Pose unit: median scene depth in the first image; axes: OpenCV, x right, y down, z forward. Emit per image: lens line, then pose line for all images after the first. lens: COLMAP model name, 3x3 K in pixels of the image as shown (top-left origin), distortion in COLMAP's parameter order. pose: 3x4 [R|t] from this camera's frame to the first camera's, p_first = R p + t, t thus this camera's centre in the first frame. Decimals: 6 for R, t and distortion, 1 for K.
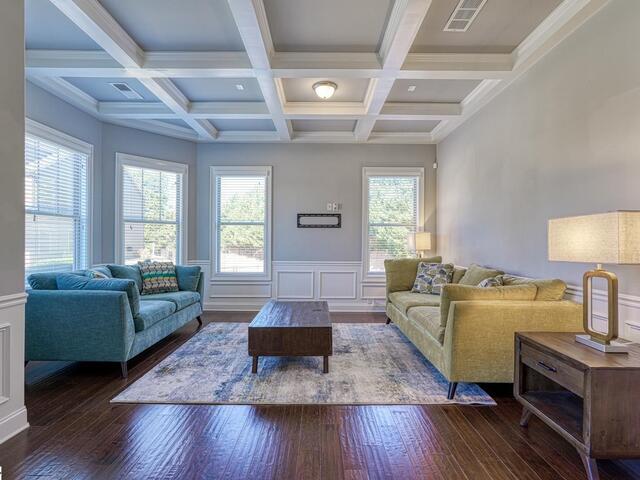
lens RADIAL K [[316.6, 0, 316.5], [0, 316.6, 240.3], [0, 0, 1]] dist [-0.010708, 0.004277]
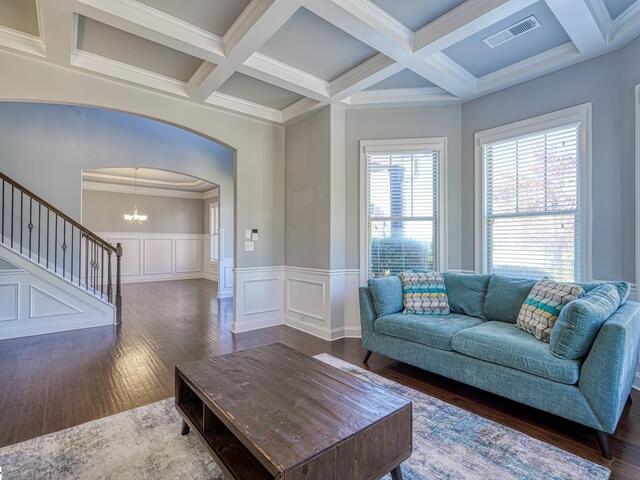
lens RADIAL K [[316.6, 0, 317.2], [0, 316.6, 240.1], [0, 0, 1]] dist [-0.010708, 0.004277]
pose [[-0.770923, -0.008446, -0.636873, 0.148002], [-0.004732, 0.999960, -0.007534, 0.002104], [0.636911, -0.002794, -0.770932, 1.019470]]
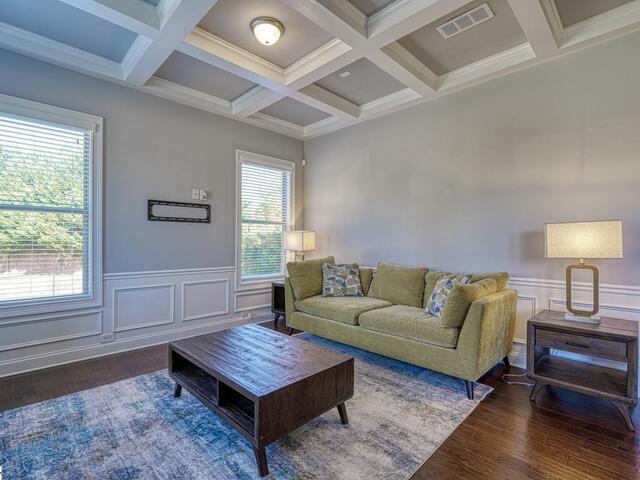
lens RADIAL K [[316.6, 0, 318.5], [0, 316.6, 239.7], [0, 0, 1]] dist [-0.010708, 0.004277]
pose [[0.707143, 0.001970, 0.707068, -0.313300], [-0.003177, 0.999995, 0.000391, -0.000878], [-0.707063, -0.002522, 0.707146, 0.316979]]
